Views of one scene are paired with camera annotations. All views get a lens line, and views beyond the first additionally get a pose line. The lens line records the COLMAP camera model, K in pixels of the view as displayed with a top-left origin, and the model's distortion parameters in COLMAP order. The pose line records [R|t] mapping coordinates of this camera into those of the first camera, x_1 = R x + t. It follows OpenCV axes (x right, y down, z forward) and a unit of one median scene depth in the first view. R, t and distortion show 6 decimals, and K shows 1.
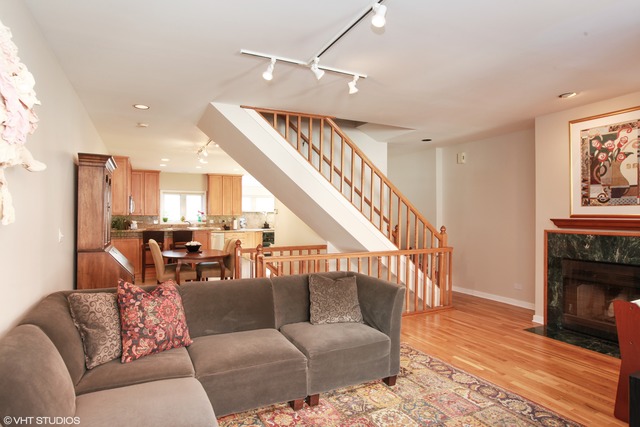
lens RADIAL K [[380.2, 0, 319.7], [0, 380.2, 213.7], [0, 0, 1]] dist [-0.003440, -0.000797]
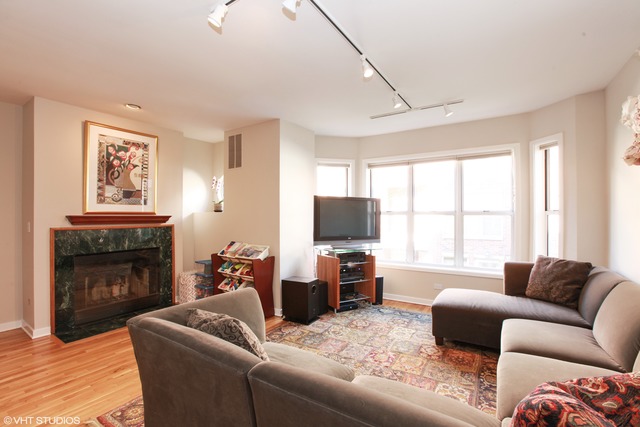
lens RADIAL K [[288.6, 0, 319.6], [0, 288.6, 214.5], [0, 0, 1]] dist [-0.000219, 0.000662]
pose [[-0.523541, 0.001217, 0.852000, -0.352482], [-0.002157, 0.999994, -0.002754, 0.012634], [-0.851998, -0.003280, -0.523535, 0.910328]]
